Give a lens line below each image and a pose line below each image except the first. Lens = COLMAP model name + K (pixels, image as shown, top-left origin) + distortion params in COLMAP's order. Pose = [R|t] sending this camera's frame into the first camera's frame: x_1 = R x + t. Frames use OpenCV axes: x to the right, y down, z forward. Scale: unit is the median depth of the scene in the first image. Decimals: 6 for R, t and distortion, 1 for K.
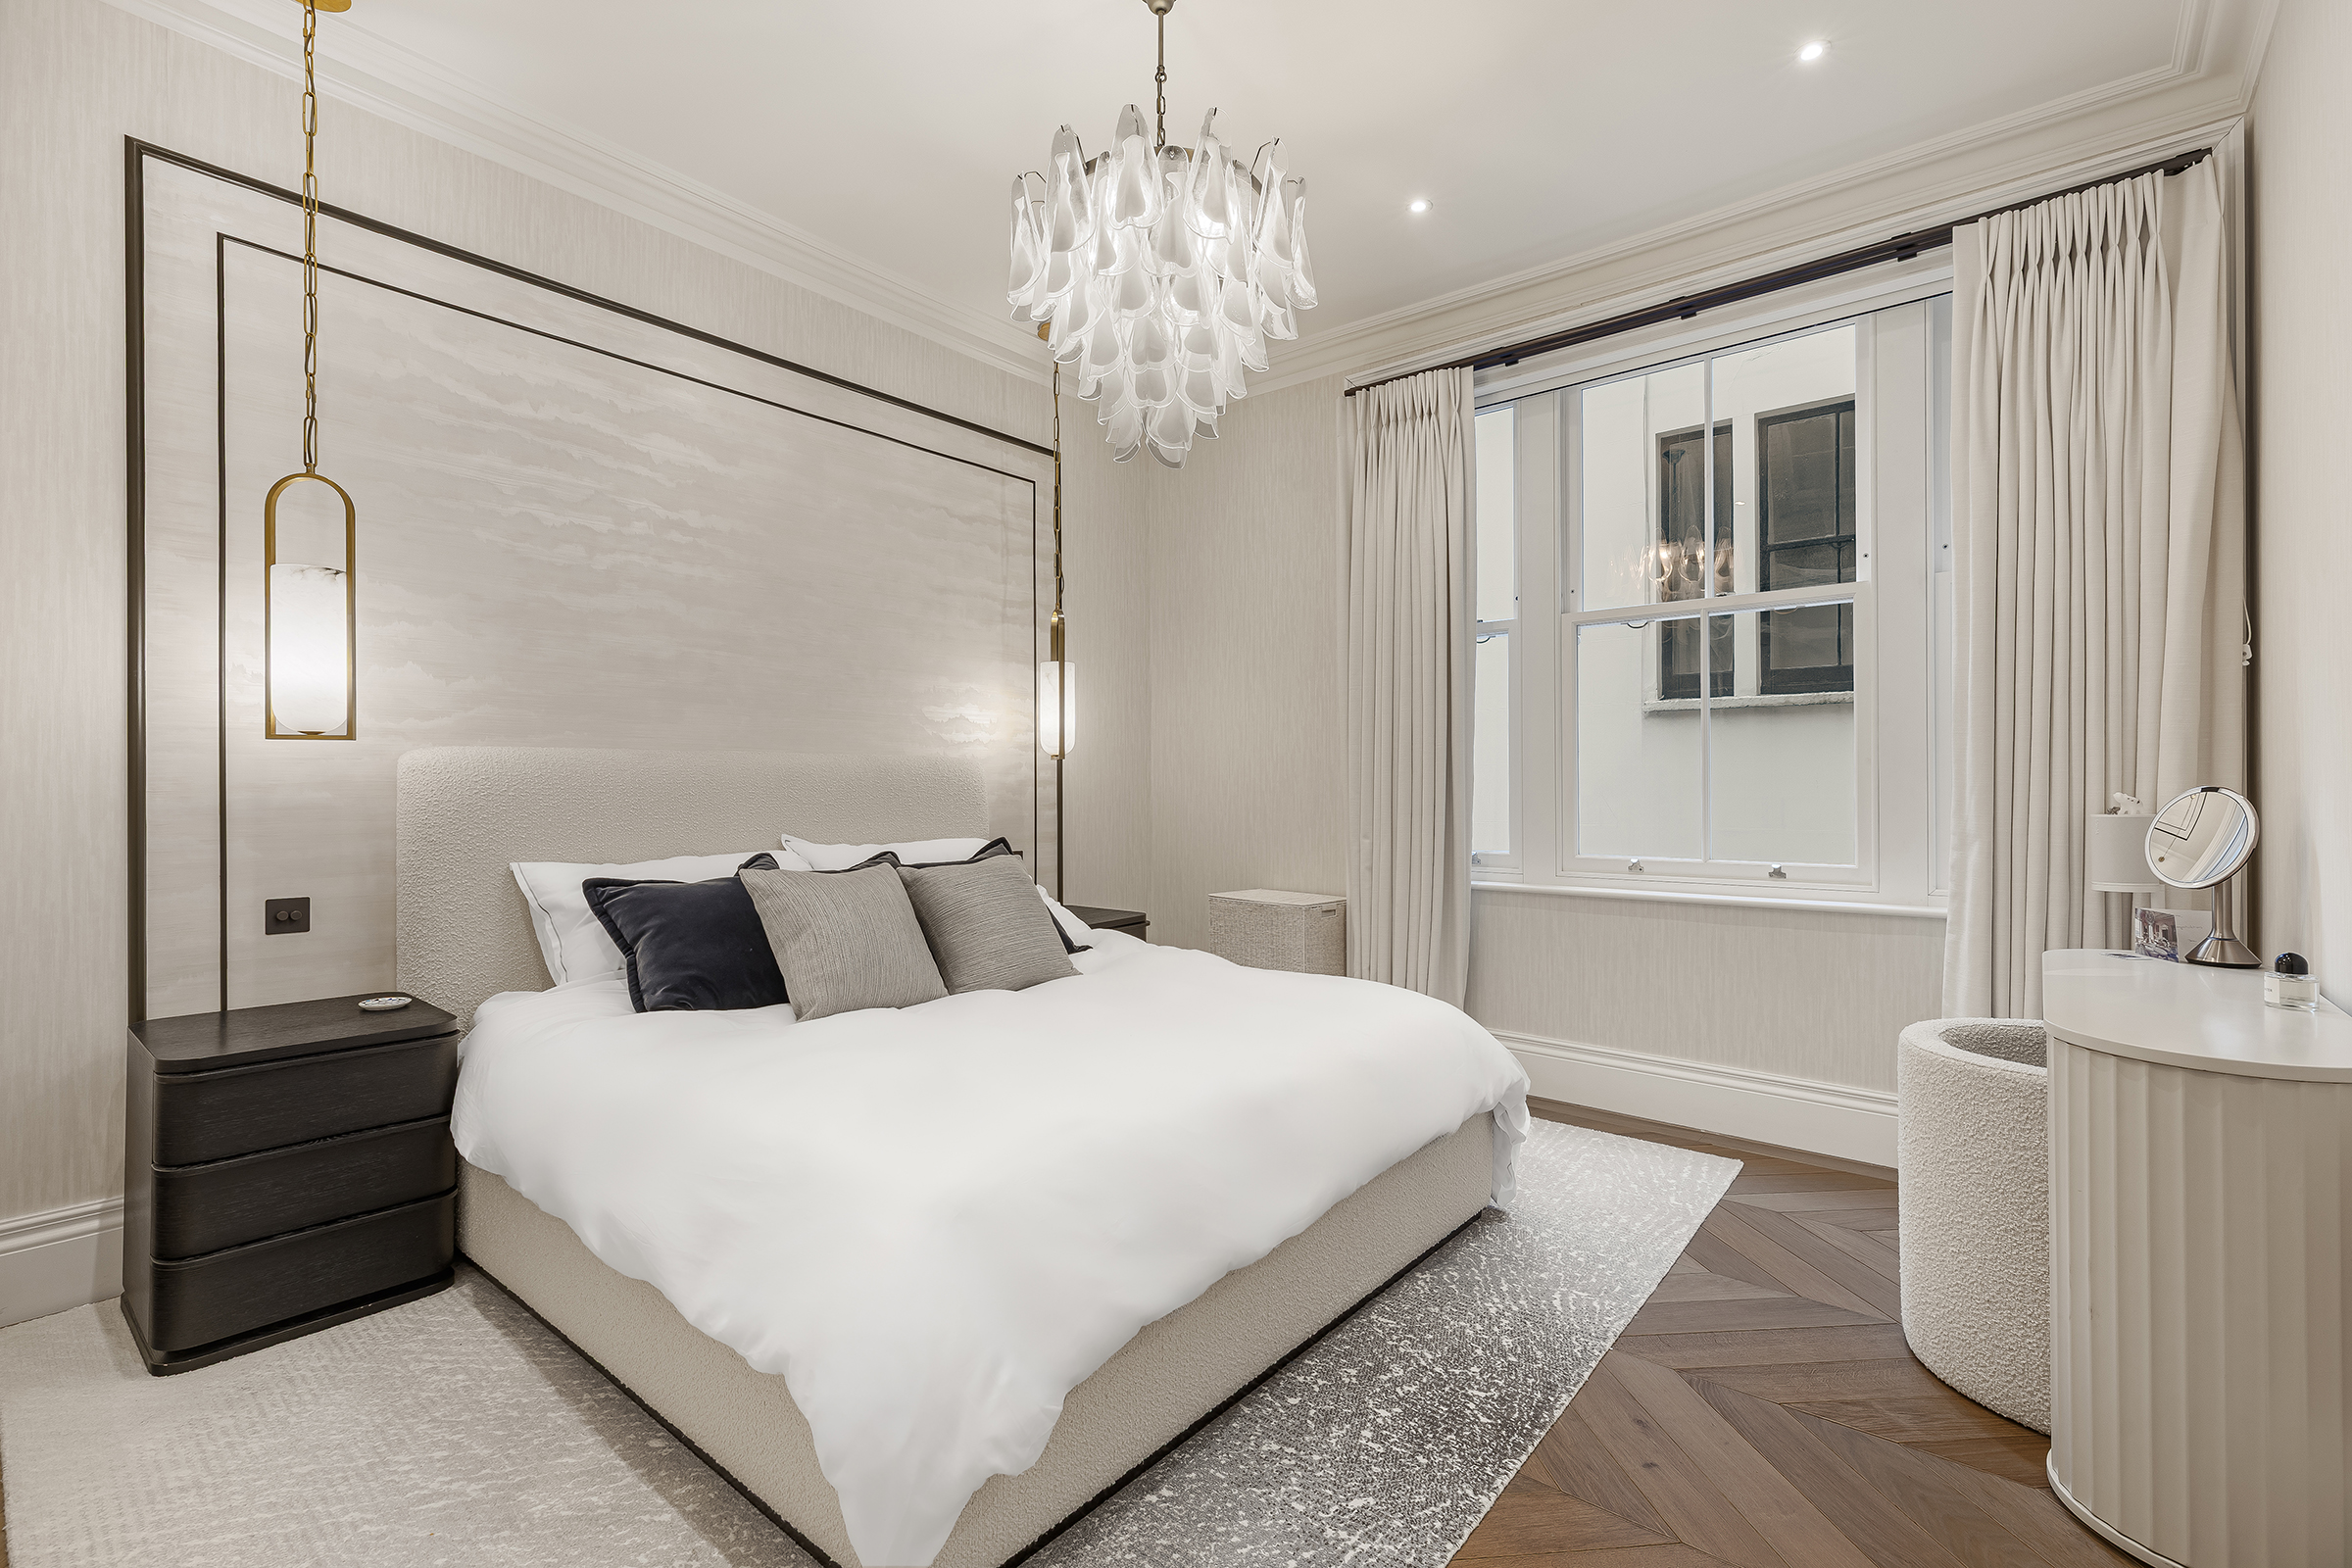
lens RADIAL K [[1058.9, 0, 1172.0], [0, 1058.9, 789.6], [0, 0, 1]] dist [0.002697, 0.000832]
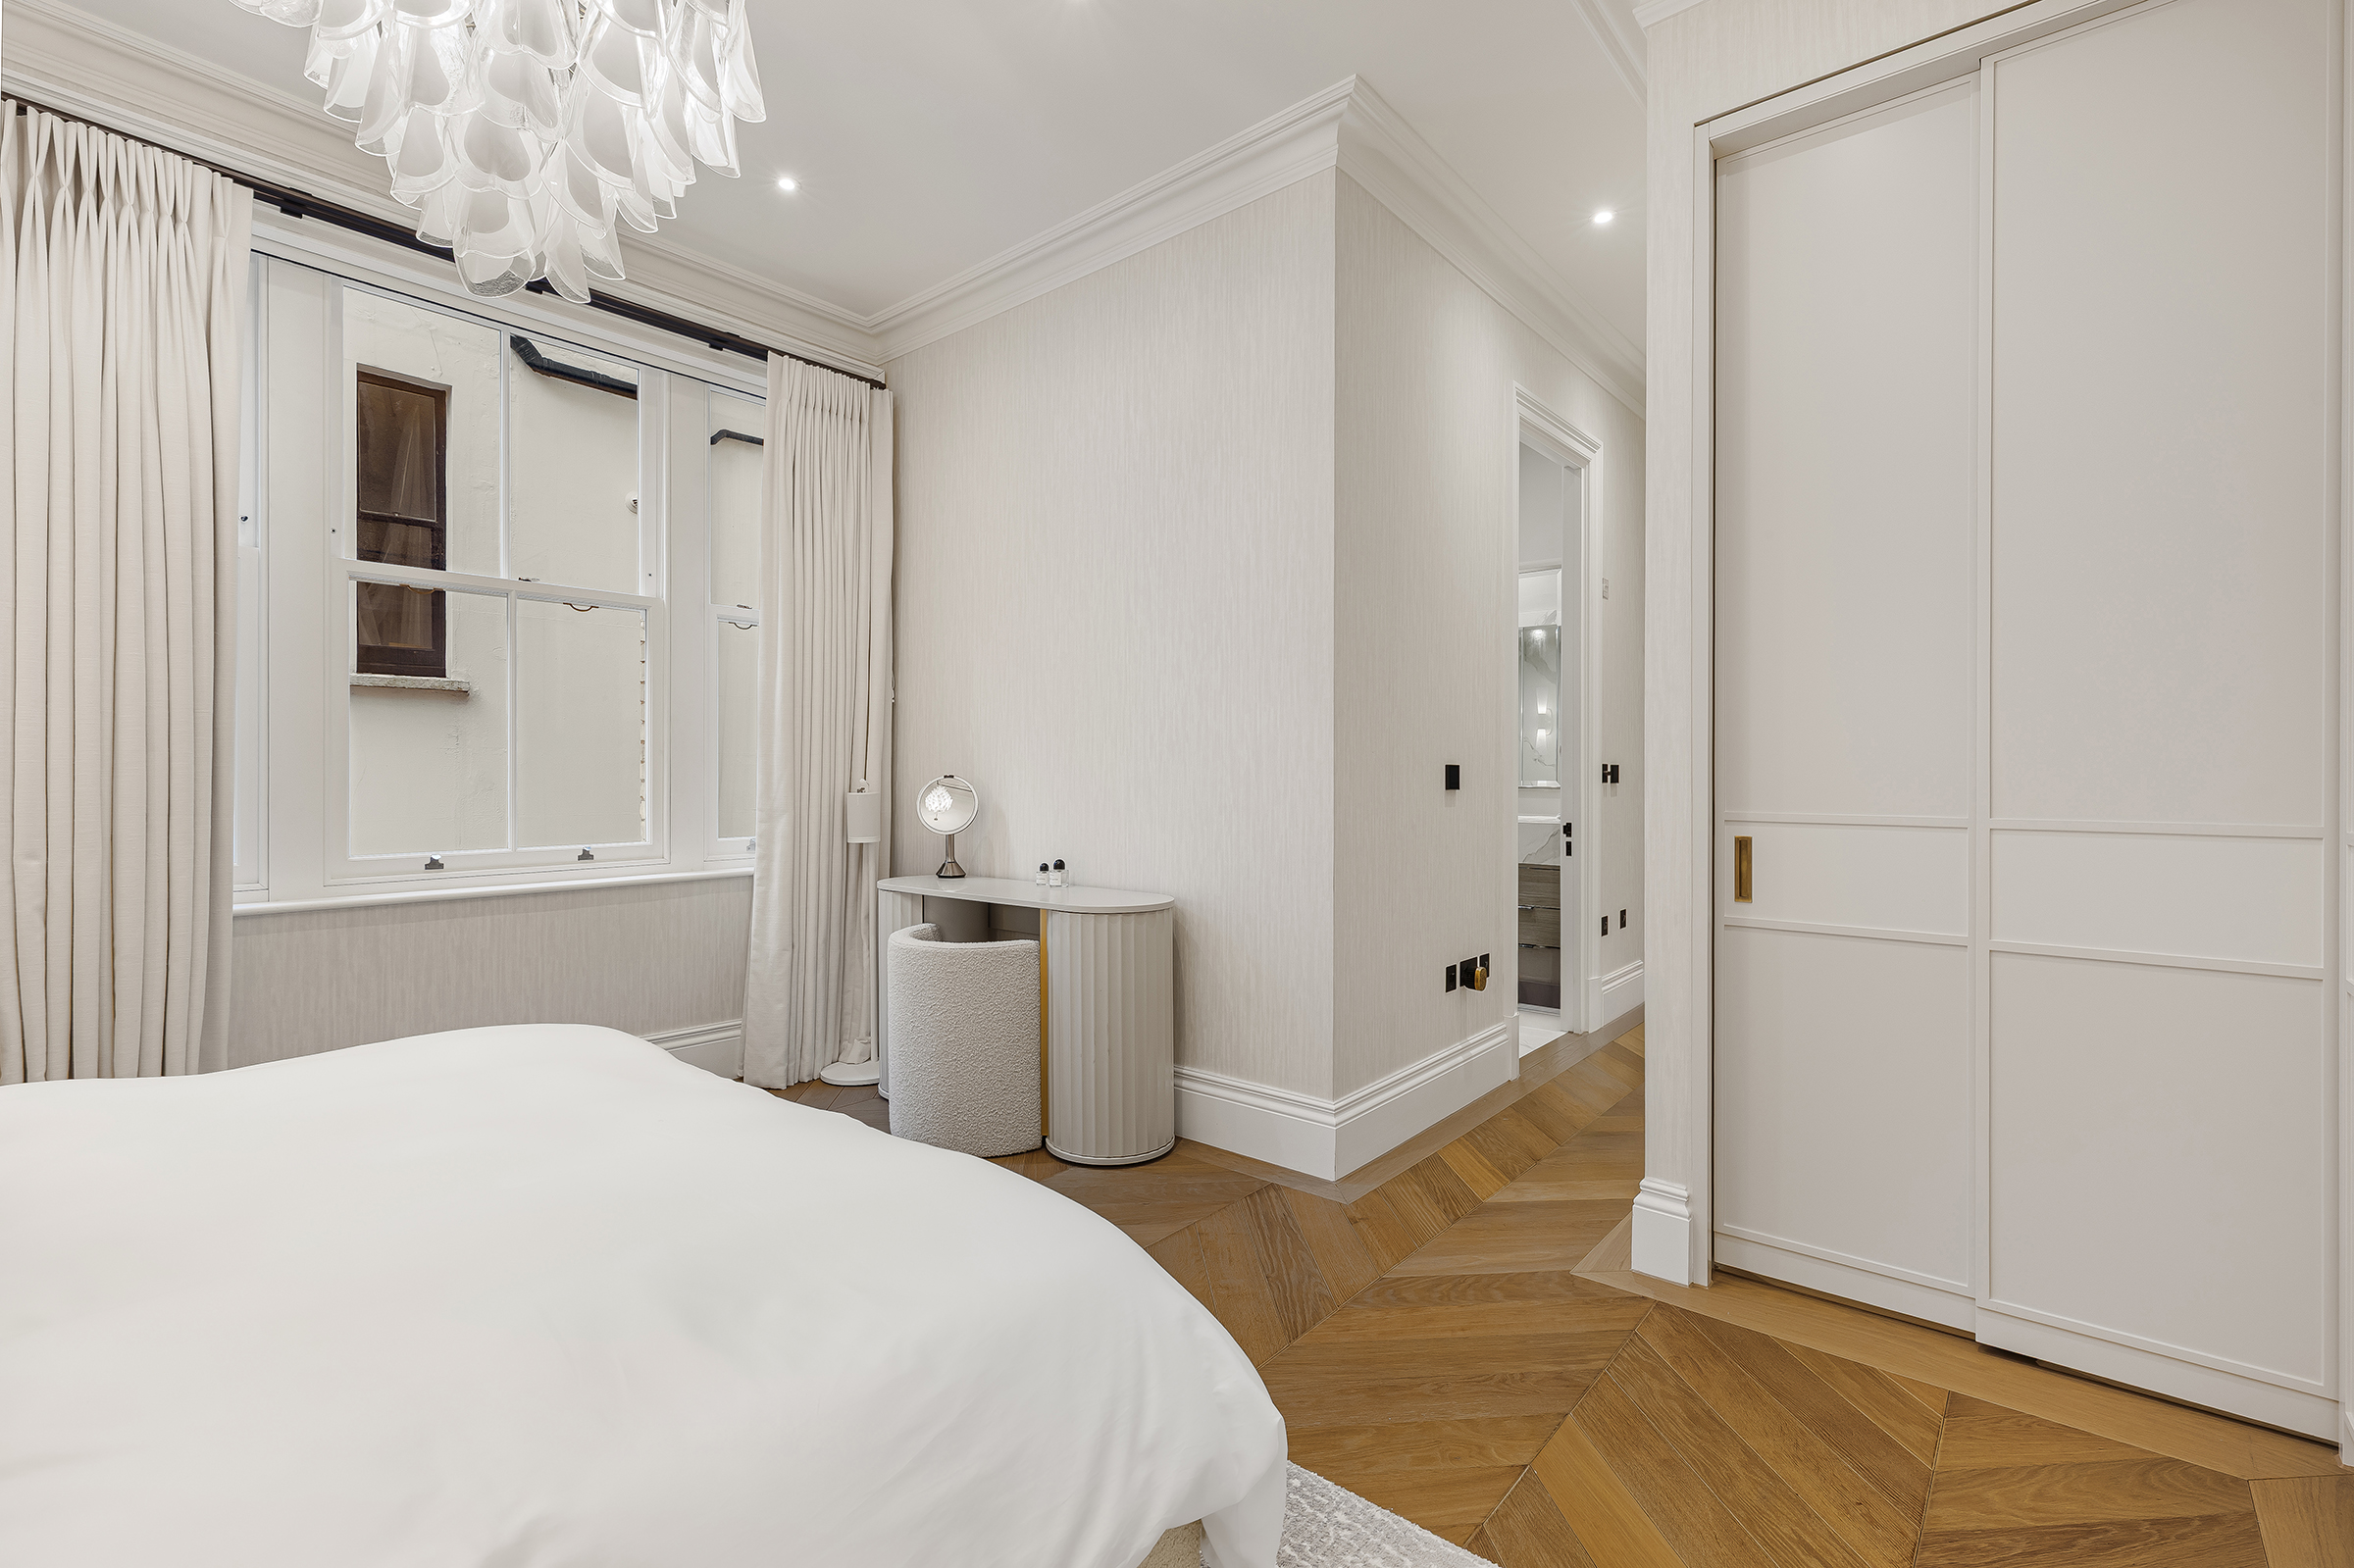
lens RADIAL K [[1059.7, 0, 1173.2], [0, 1059.7, 775.5], [0, 0, 1]] dist [0.002697, 0.000832]
pose [[0.002512, 0.000525, 0.999997, -0.449305], [0.002625, 0.999996, -0.000531, 0.001151], [-0.999993, 0.002626, 0.002510, 0.380747]]
